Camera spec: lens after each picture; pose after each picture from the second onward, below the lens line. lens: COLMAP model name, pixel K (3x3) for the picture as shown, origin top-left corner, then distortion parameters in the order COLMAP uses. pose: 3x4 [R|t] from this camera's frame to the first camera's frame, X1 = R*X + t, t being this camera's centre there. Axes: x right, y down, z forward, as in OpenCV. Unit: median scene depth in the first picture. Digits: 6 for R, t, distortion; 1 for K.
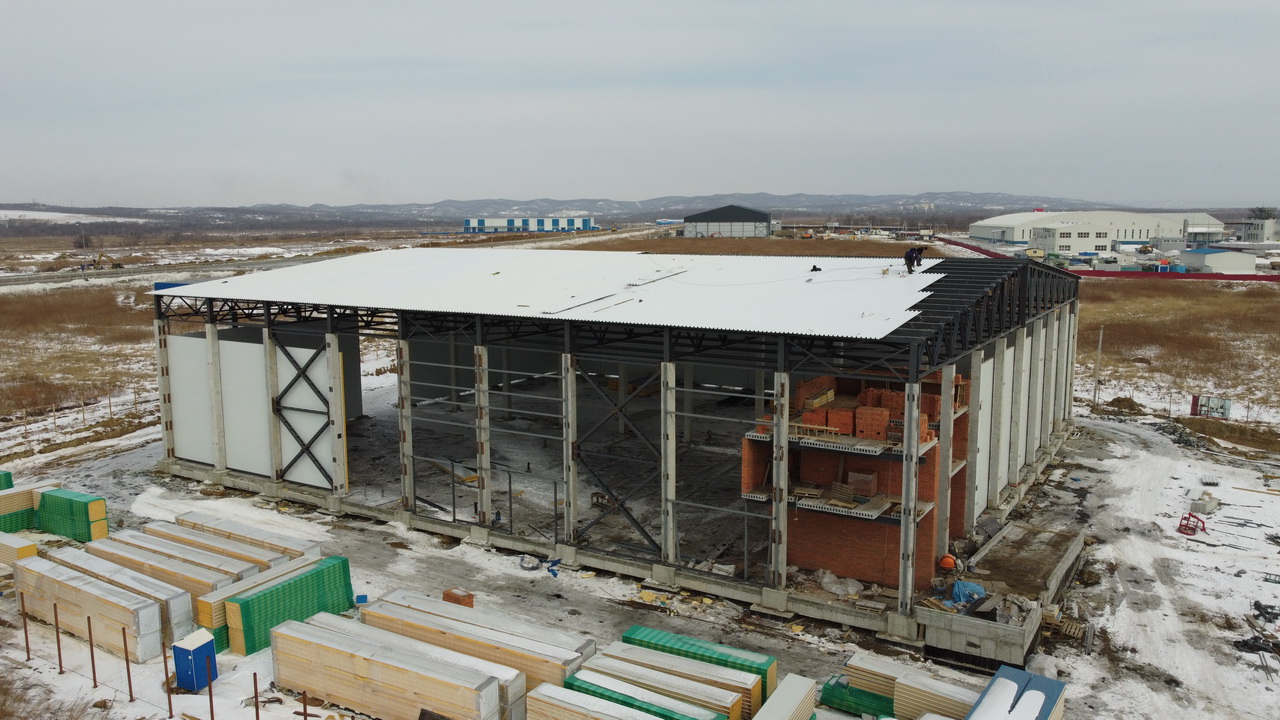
lens RADIAL K [[955.4, 0, 636.7], [0, 955.4, 357.4], [0, 0, 1]] dist [-0.002207, -0.000198]
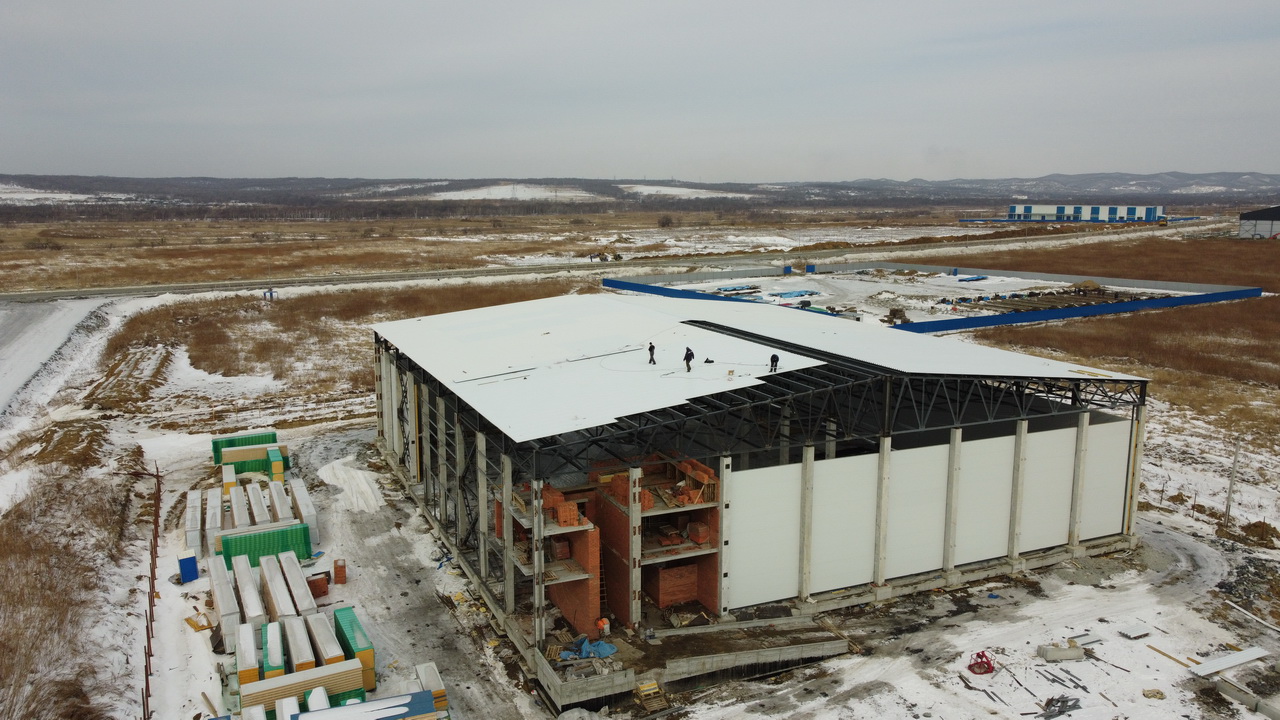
lens RADIAL K [[955.4, 0, 638.7], [0, 955.4, 360.6], [0, 0, 1]] dist [-0.002207, -0.000198]
pose [[0.829921, 0.101942, -0.548487, 0.829844], [-0.086629, 0.994786, 0.053813, -0.162619], [0.551113, 0.002854, 0.834425, -0.009942]]
